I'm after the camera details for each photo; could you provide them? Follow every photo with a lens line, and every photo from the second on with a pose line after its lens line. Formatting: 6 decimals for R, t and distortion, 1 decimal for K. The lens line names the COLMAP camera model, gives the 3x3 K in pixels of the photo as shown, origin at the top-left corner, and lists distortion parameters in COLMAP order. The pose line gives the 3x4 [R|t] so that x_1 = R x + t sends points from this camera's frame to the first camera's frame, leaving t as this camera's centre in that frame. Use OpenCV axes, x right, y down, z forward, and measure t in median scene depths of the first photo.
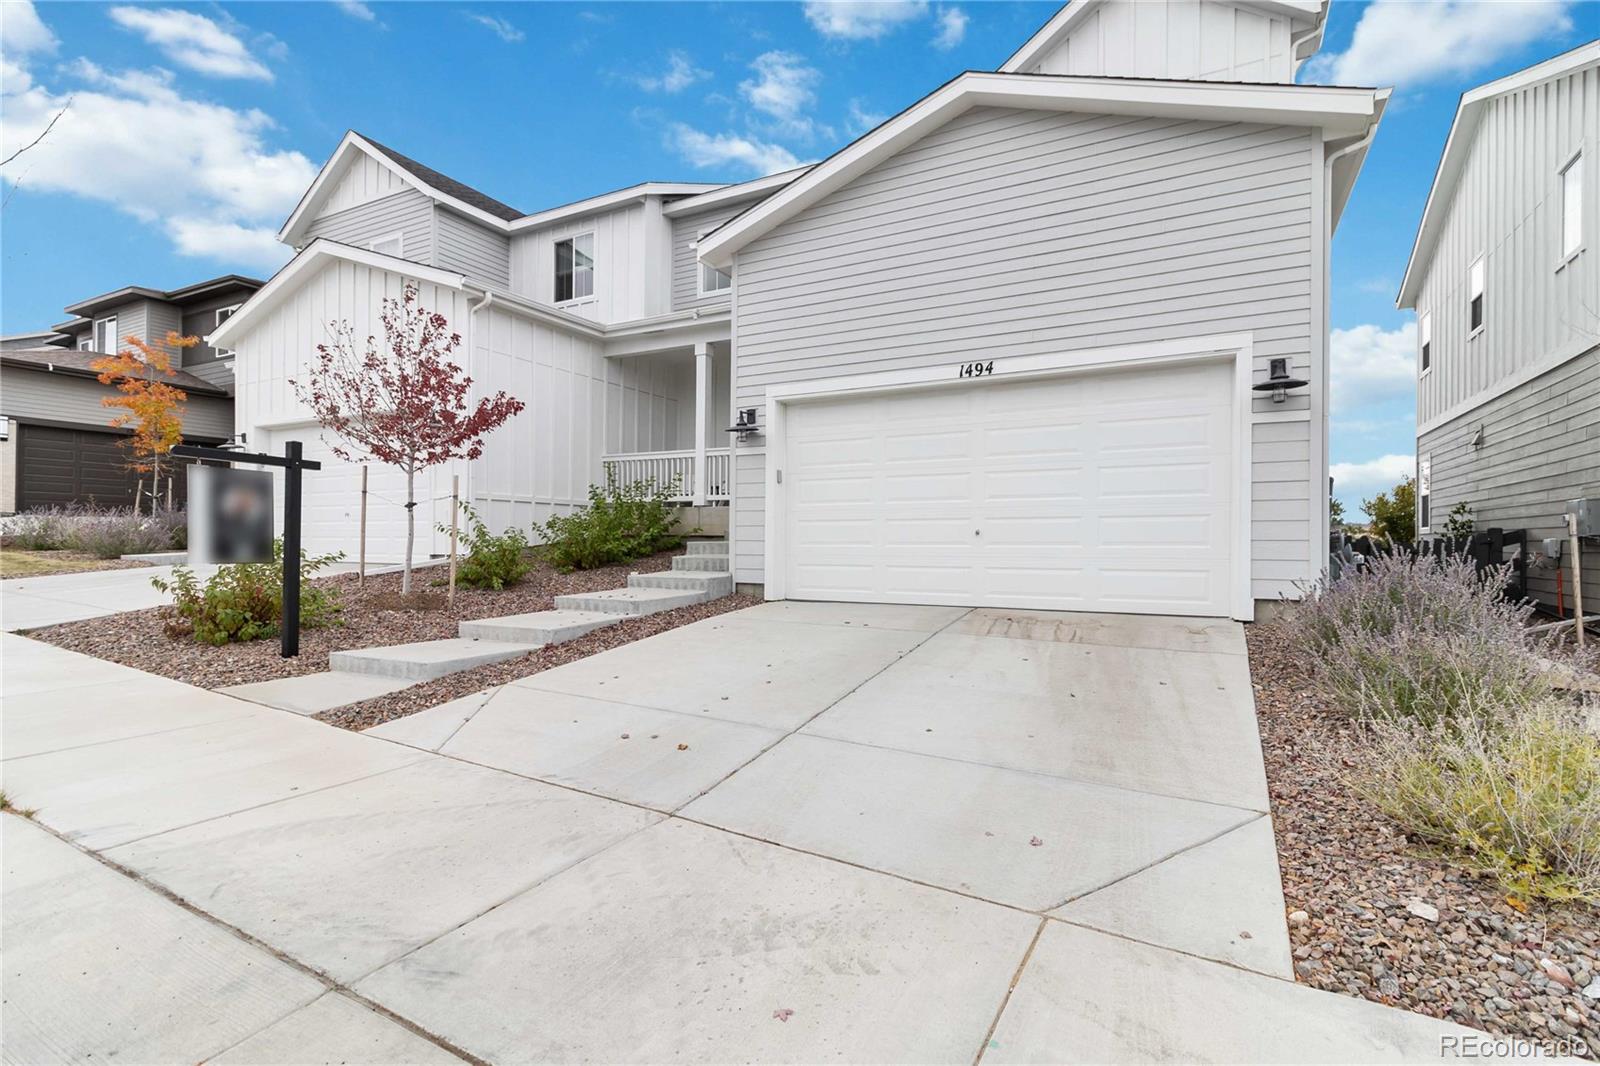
lens RADIAL K [[747.6, 0, 804.1], [0, 747.6, 542.0], [0, 0, 1]] dist [-0.000225, 0.000142]
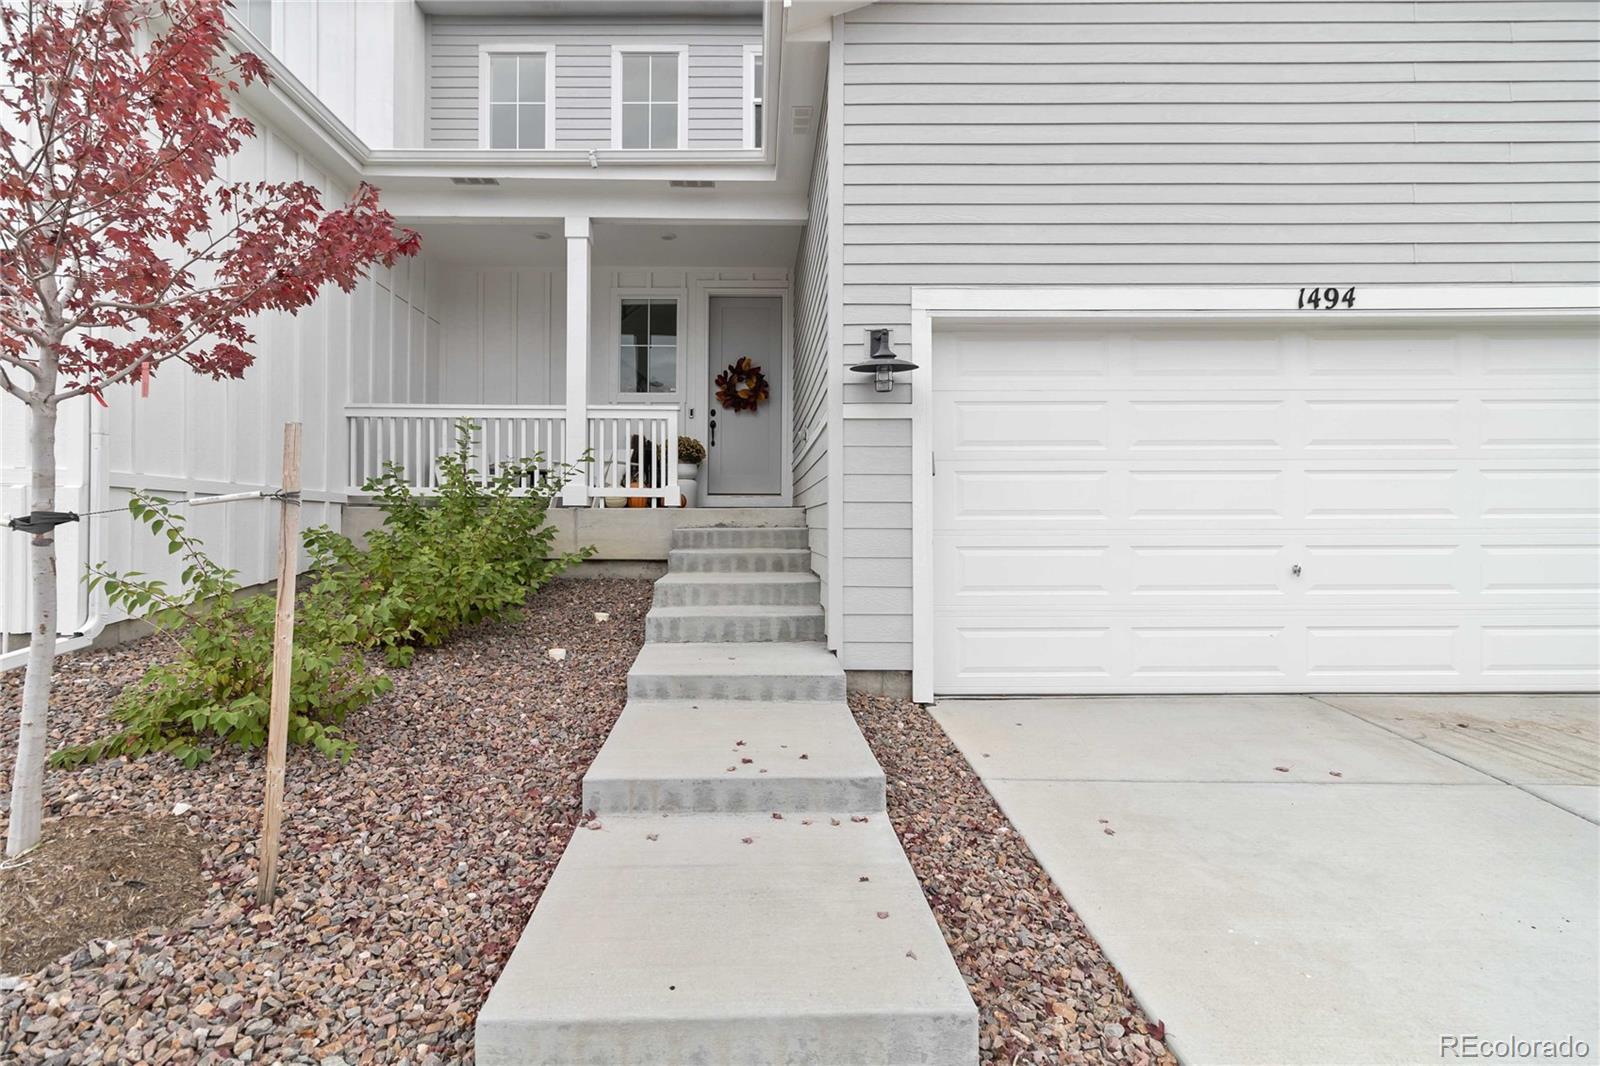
lens RADIAL K [[758.7, 0, 749.1], [0, 758.7, 528.8], [0, 0, 1]] dist [0.002618, -0.000276]
pose [[0.883062, -0.003184, 0.469246, -0.414096], [0.003077, 0.999995, 0.000995, -0.044403], [-0.469246, 0.000565, 0.883067, 0.614776]]
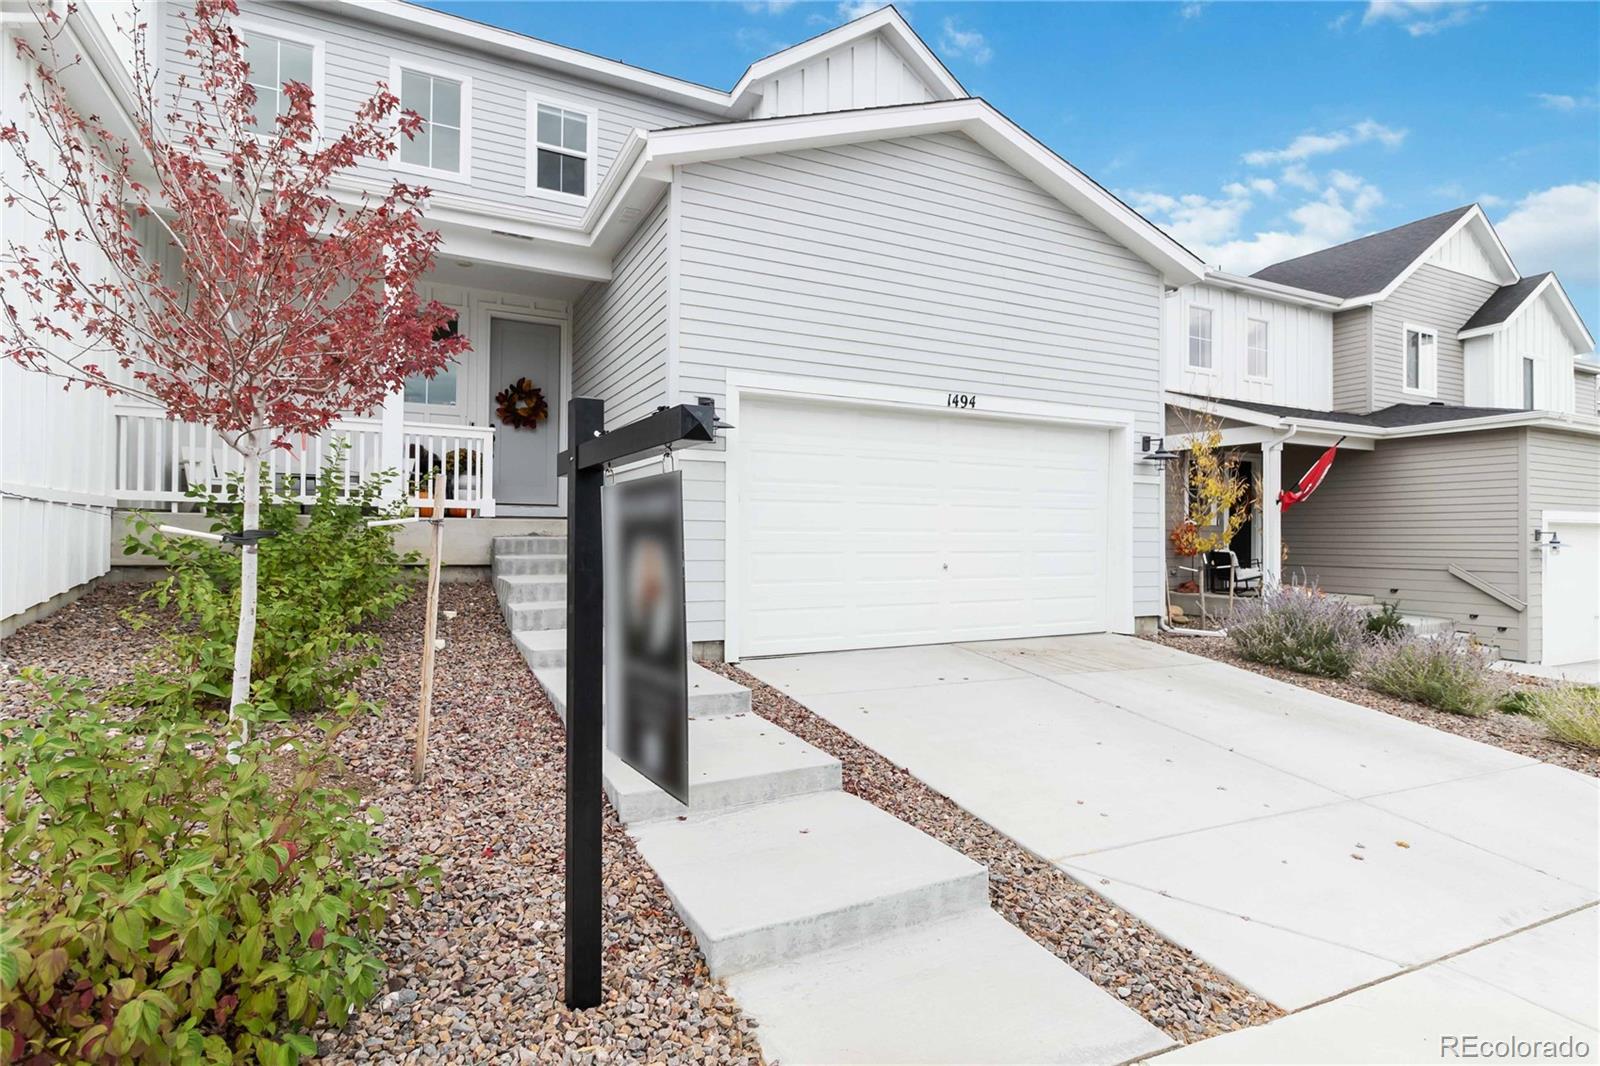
lens RADIAL K [[804.9, 0, 800.0], [0, 804.9, 533.0], [0, 0, 1]] dist [0.000397, -0.000010]
pose [[0.578085, 0.003788, 0.815967, -0.678435], [-0.005531, 0.999984, -0.000723, -0.050240], [-0.815958, -0.004096, 0.578097, 0.506851]]
